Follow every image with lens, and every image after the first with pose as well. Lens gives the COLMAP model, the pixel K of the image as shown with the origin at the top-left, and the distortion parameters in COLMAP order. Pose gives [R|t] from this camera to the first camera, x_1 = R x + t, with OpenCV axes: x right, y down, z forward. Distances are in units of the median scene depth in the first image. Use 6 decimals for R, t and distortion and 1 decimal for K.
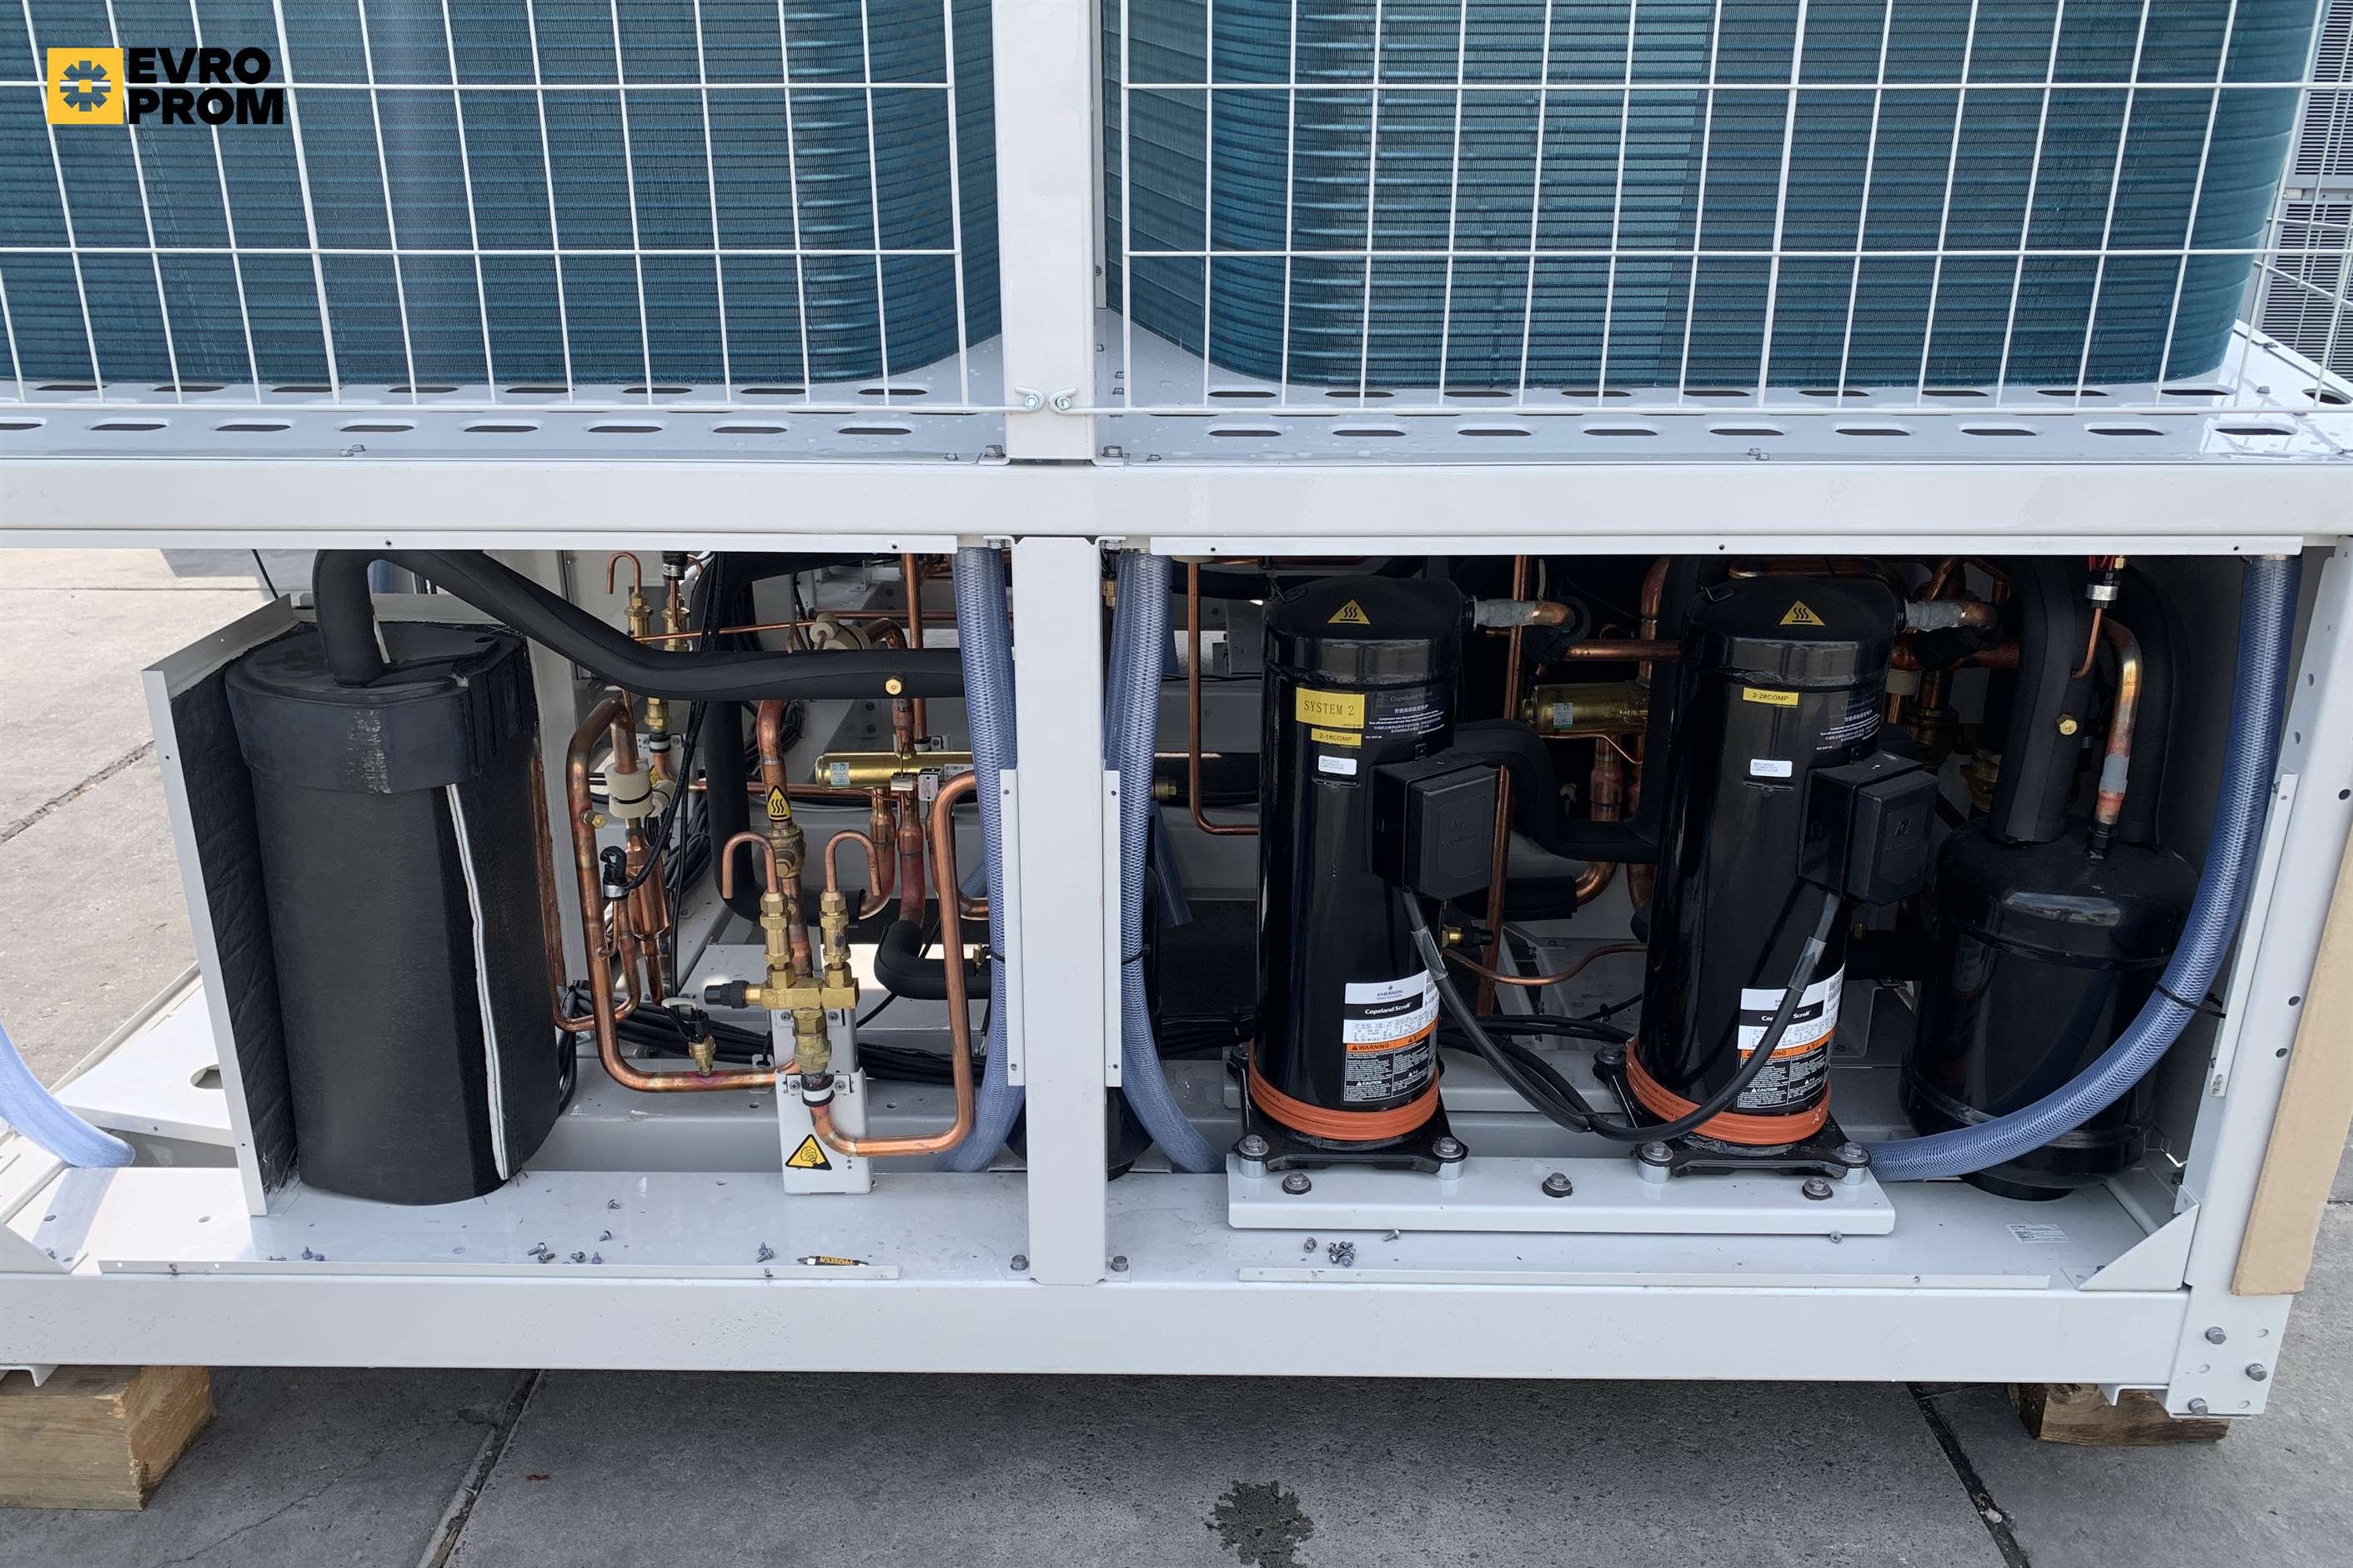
lens RADIAL K [[1810.5, 0, 1176.5], [0, 1810.5, 784.0], [0, 0, 1]] dist [0.011605, 0.002843]
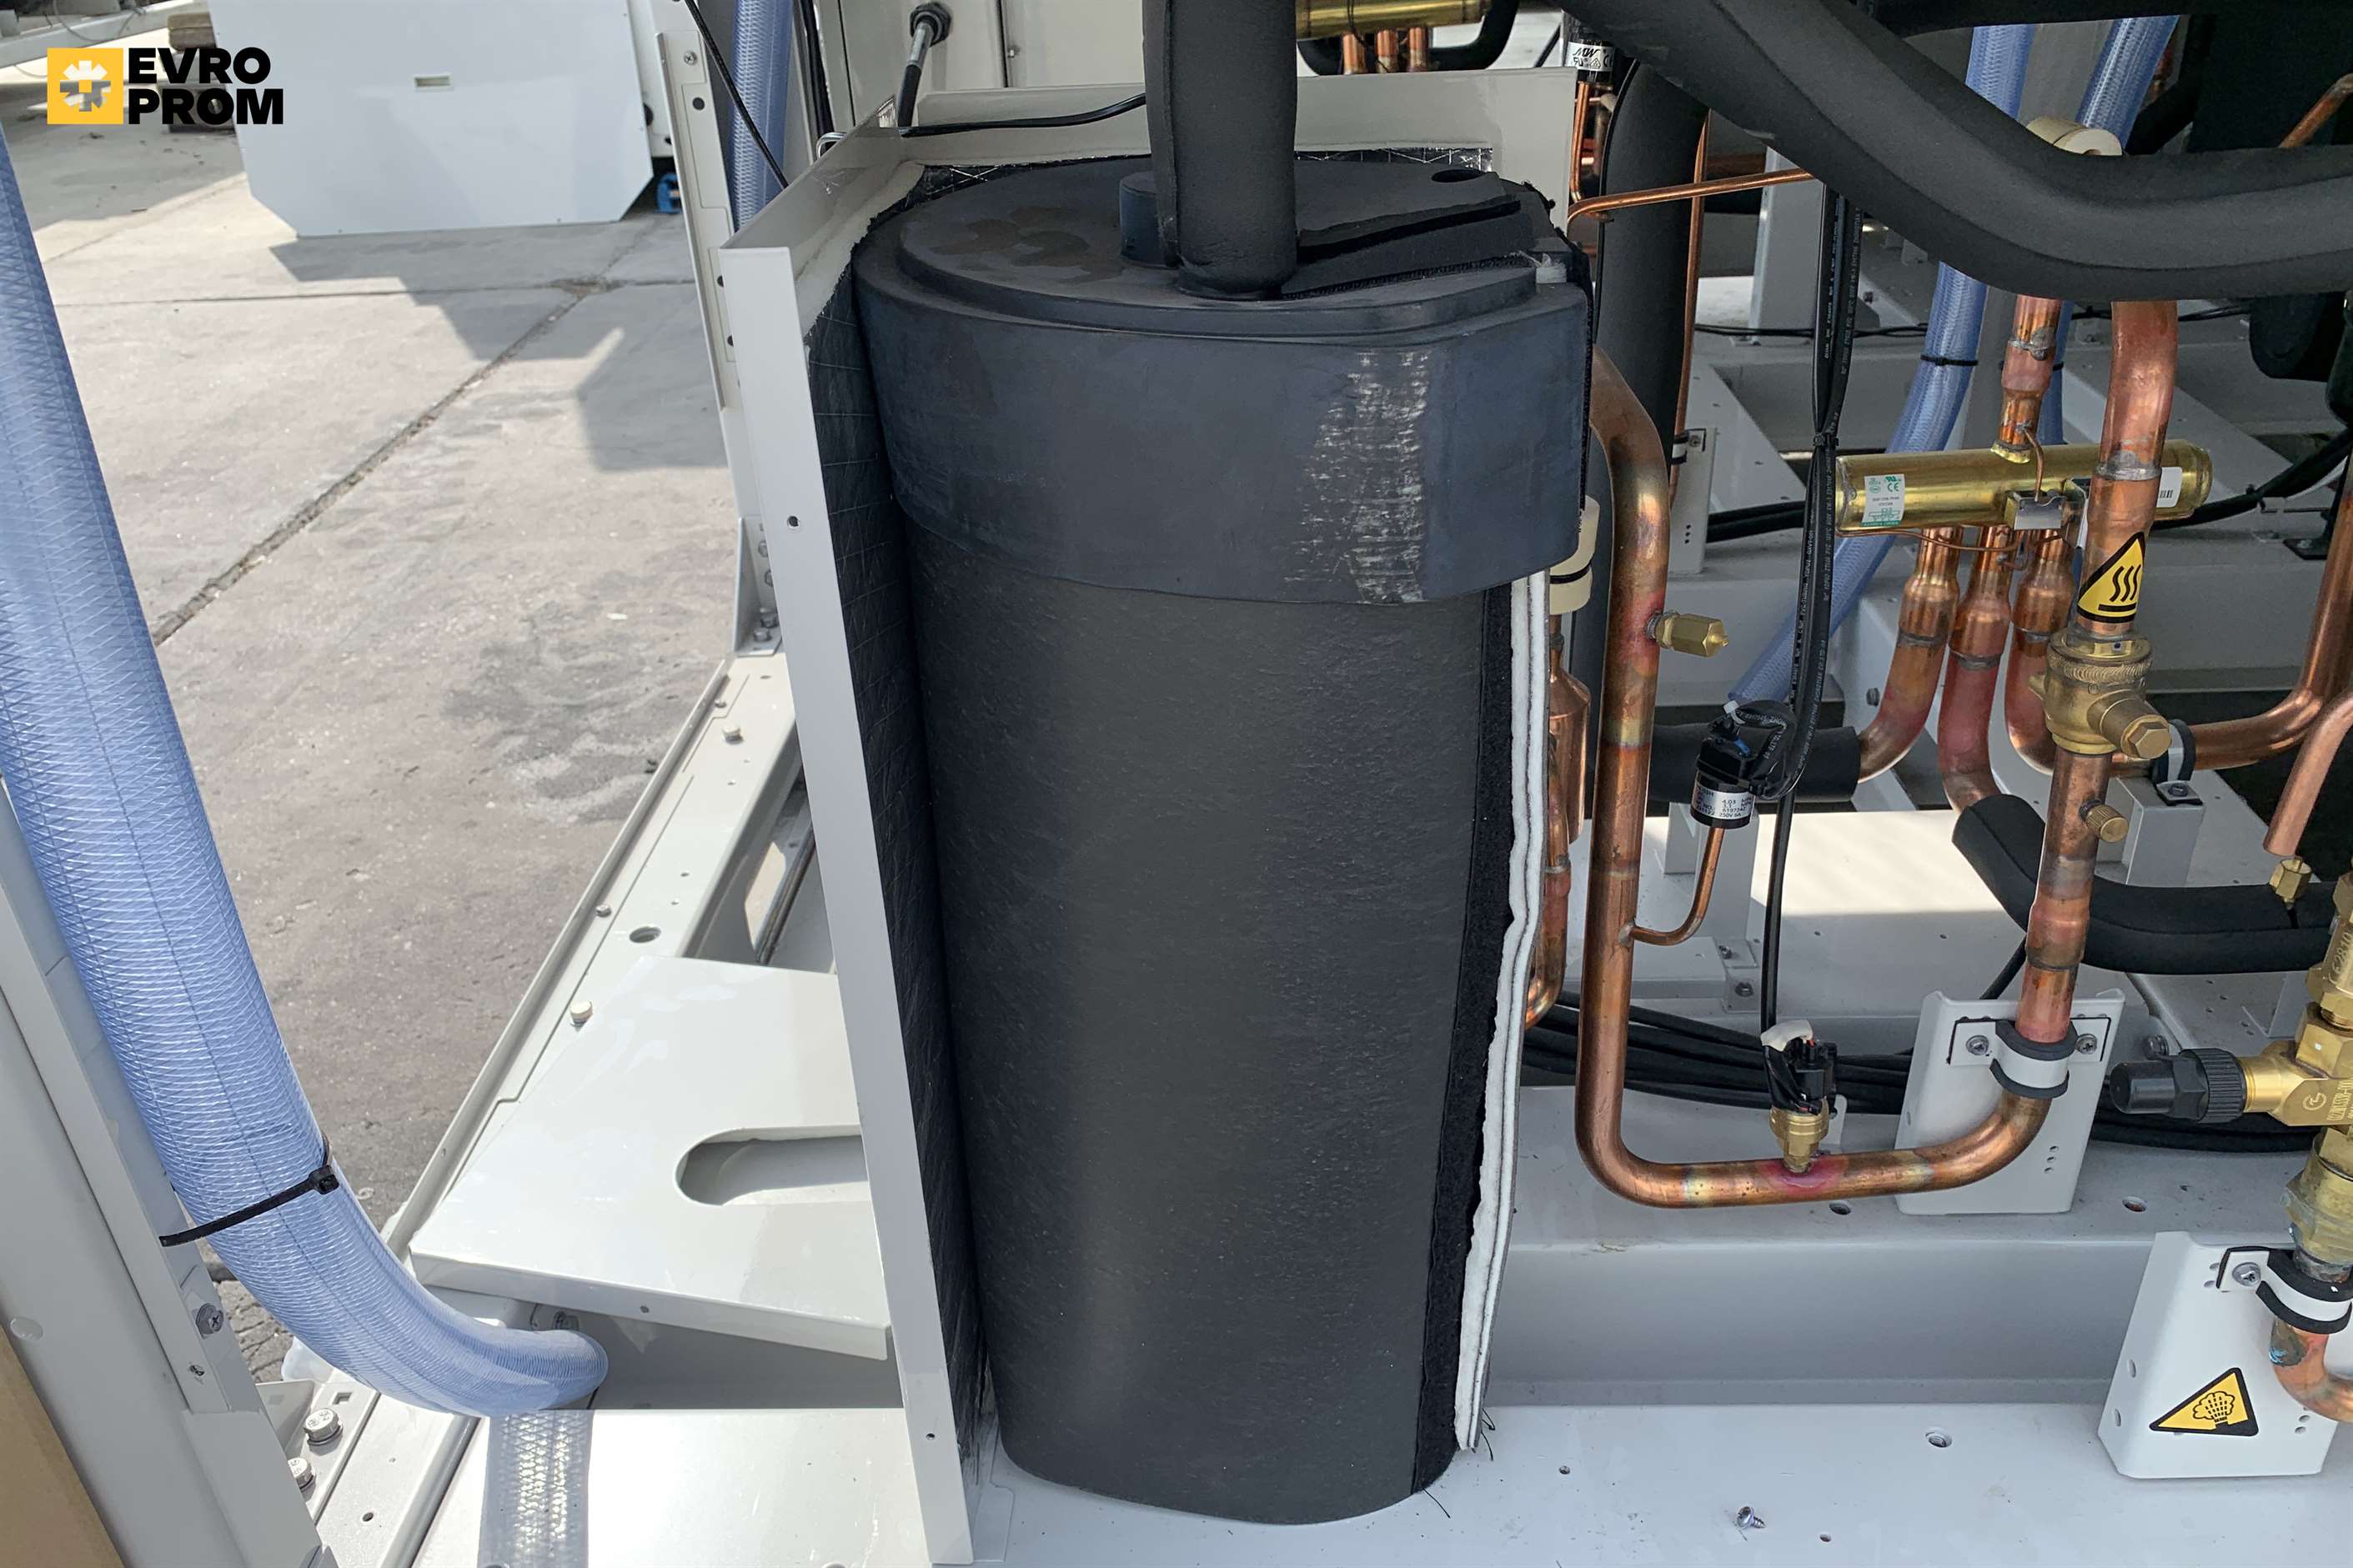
lens RADIAL K [[1810.5, 0, 1176.5], [0, 1810.5, 784.0], [0, 0, 1]] dist [0.011605, 0.002843]
pose [[0.998676, -0.031692, -0.040529, -0.223509], [0.037502, 0.987707, 0.151753, -0.006942], [0.035222, -0.153072, 0.987587, 0.311648]]
